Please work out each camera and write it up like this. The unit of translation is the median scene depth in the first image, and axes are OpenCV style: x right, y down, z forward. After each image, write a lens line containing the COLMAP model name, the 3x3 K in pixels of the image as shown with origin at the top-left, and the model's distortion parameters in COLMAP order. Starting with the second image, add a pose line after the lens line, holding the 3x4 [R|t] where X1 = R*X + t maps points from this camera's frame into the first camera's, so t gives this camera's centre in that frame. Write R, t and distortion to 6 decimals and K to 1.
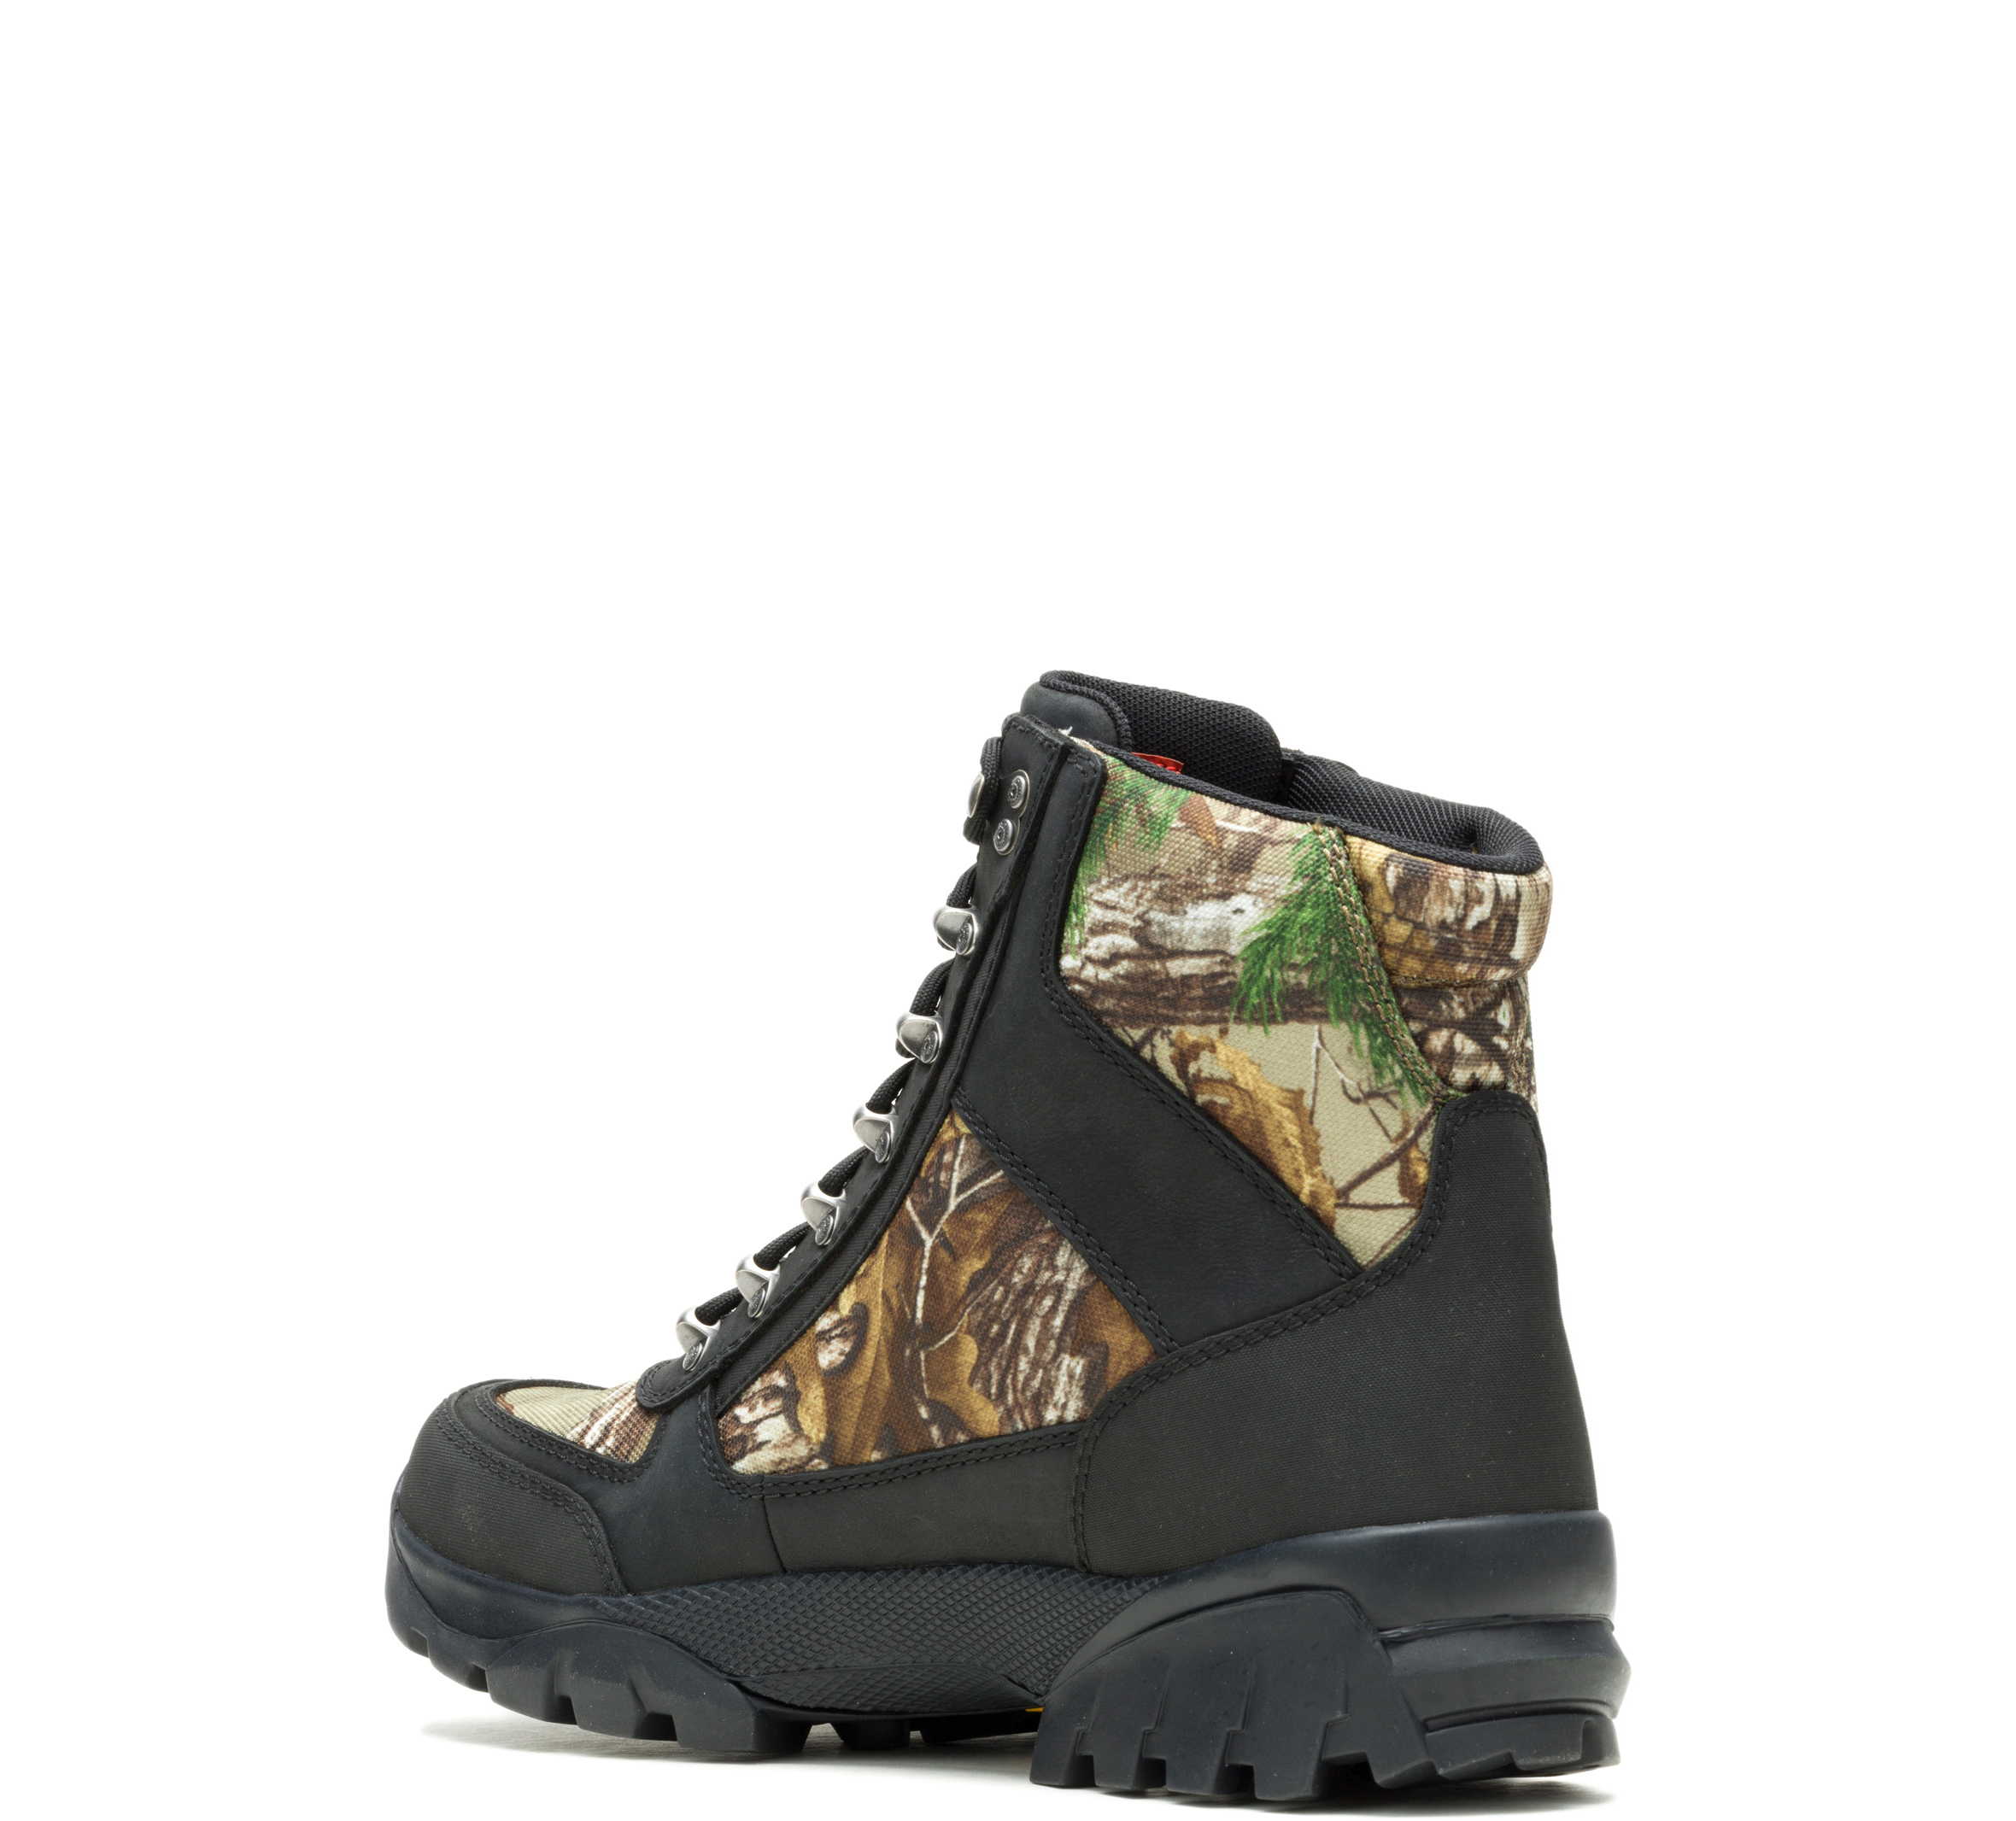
lens RADIAL K [[7042.9, 0, 1008.0], [0, 7042.9, 910.5], [0, 0, 1]] dist [0.018386, -1.520222]
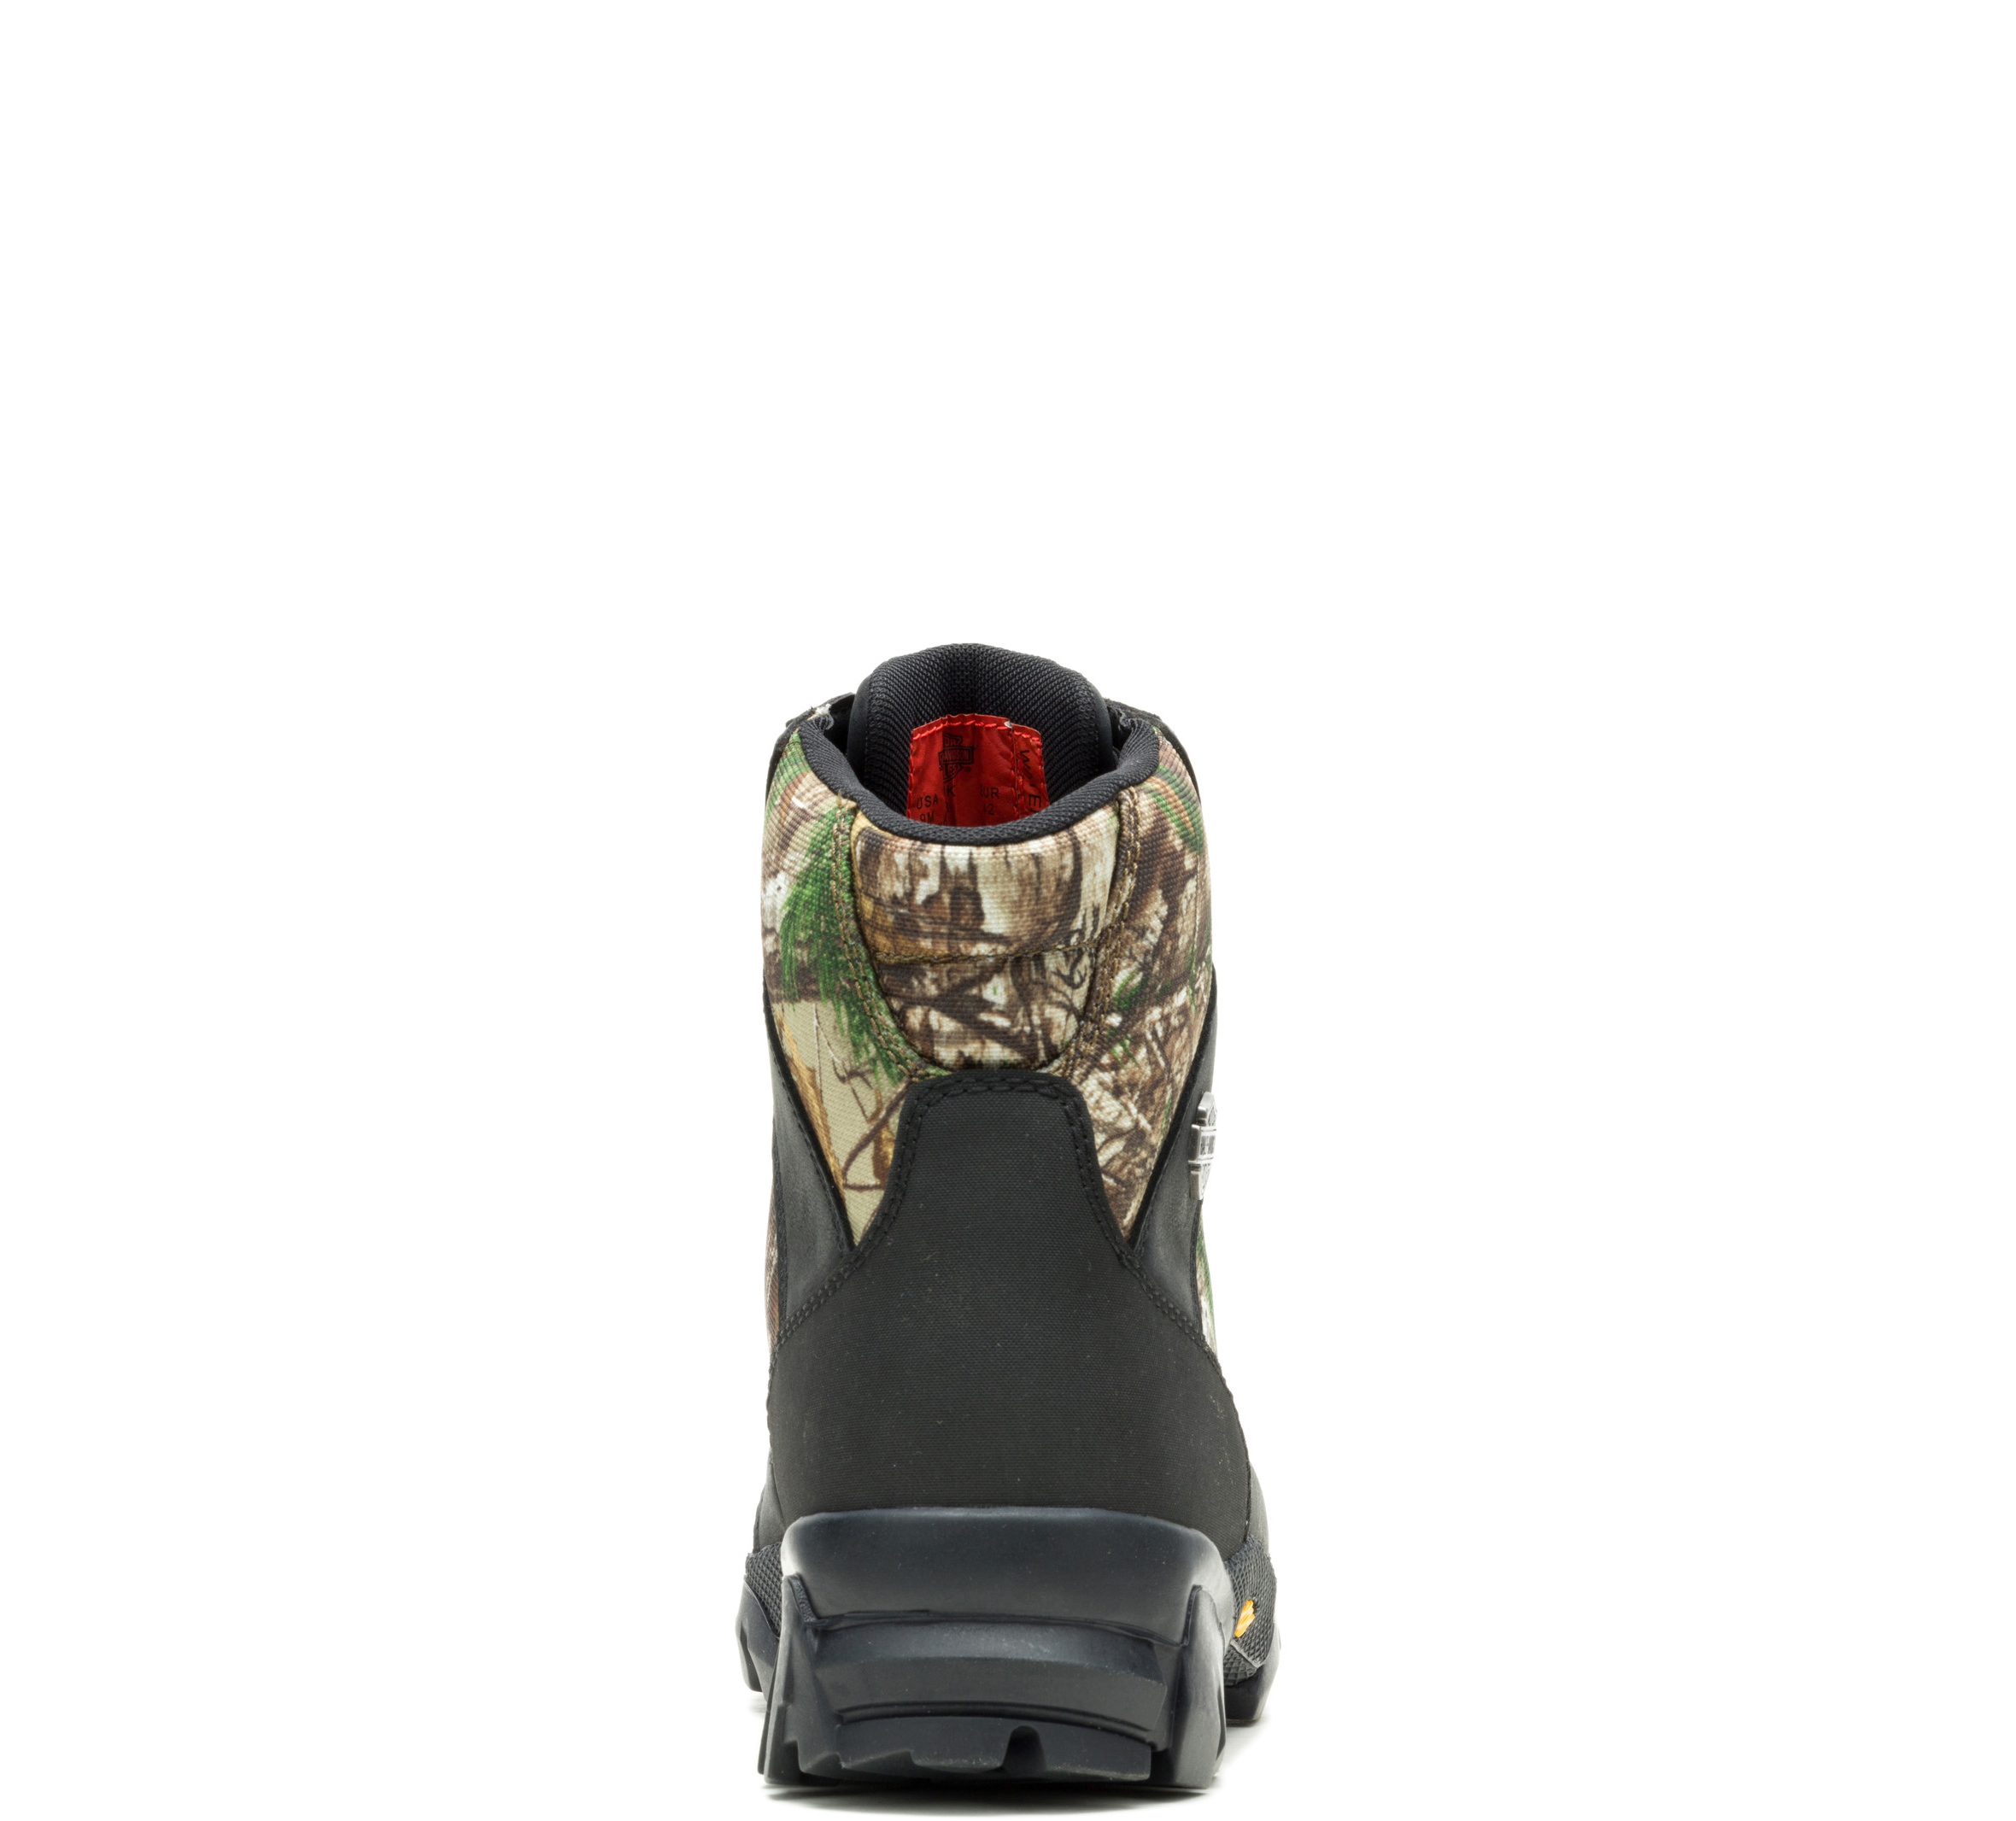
lens RADIAL K [[7042.9, 0, 1008.0], [0, 7042.9, 910.5], [0, 0, 1]] dist [0.018386, -1.520222]
pose [[0.708621, -0.014351, -0.705444, 0.755013], [0.020216, 0.999796, -0.000032, 0.003844], [0.705300, -0.014238, 0.708766, 0.317615]]
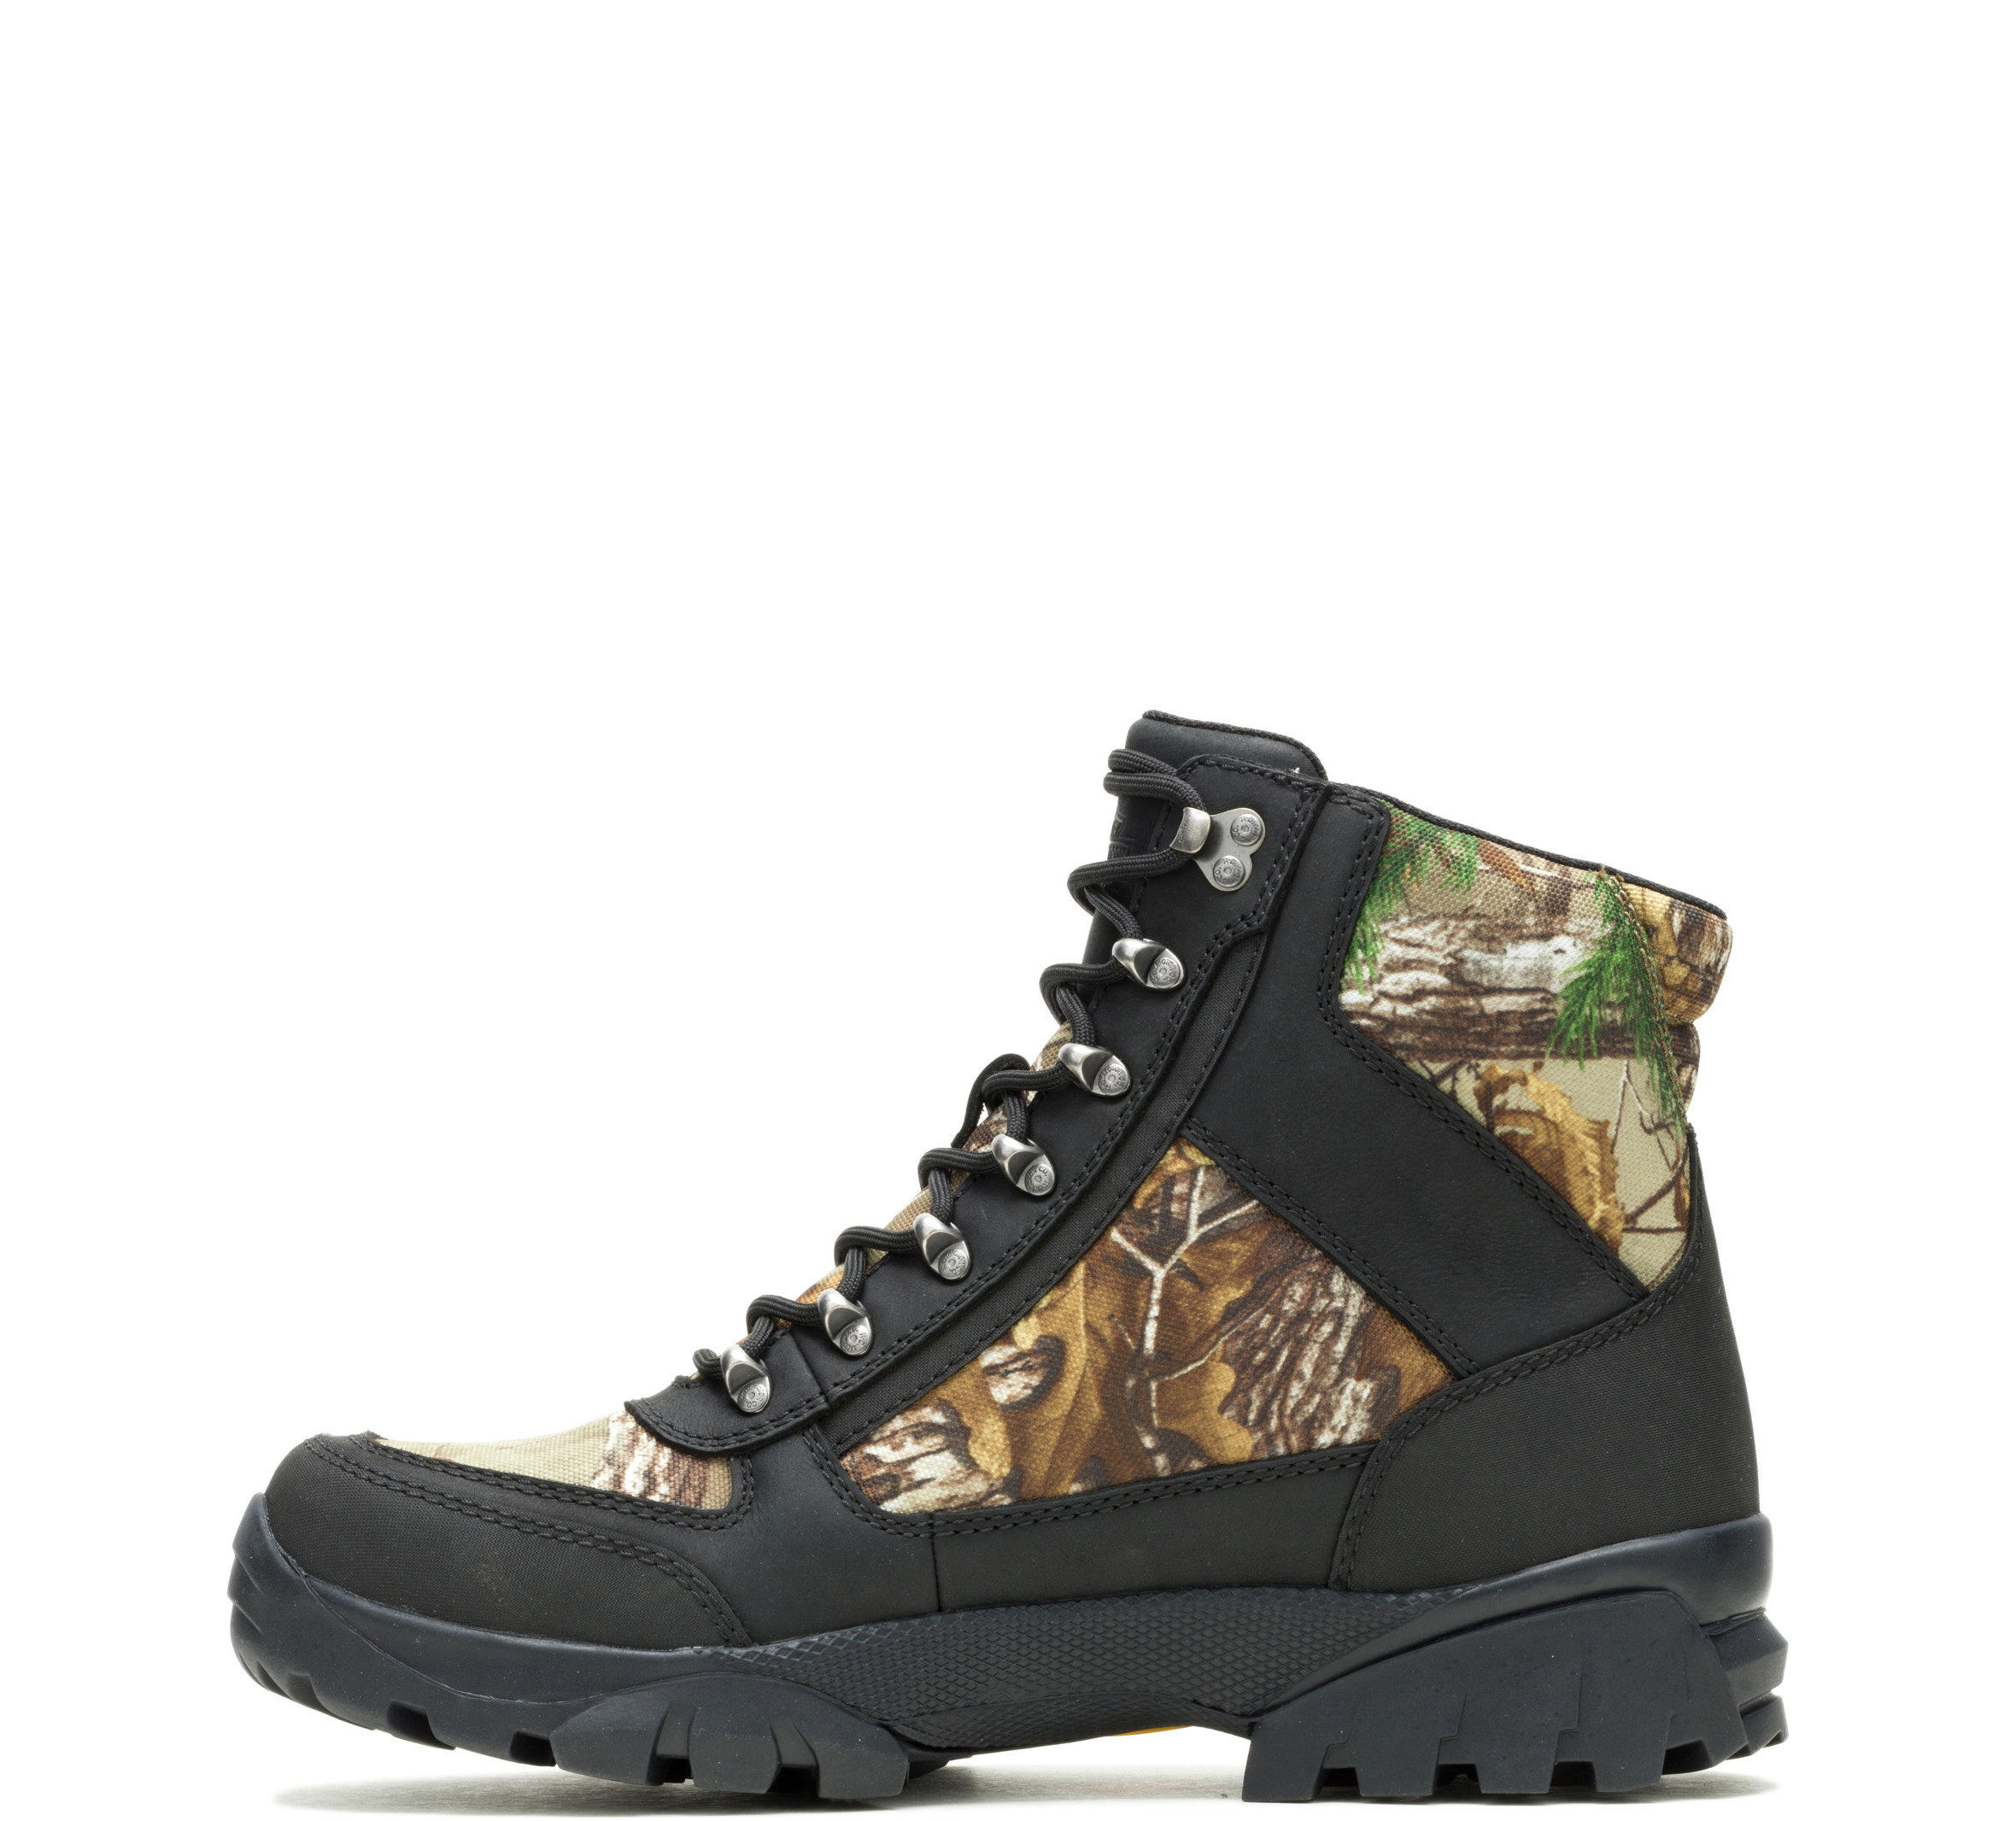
lens RADIAL K [[7042.9, 0, 1008.0], [0, 7042.9, 910.5], [0, 0, 1]] dist [0.018386, -1.520222]
pose [[0.701453, 0.023615, 0.712325, -0.773832], [-0.016219, 0.999721, -0.017171, 0.013373], [-0.712531, 0.000491, 0.701640, 0.319089]]
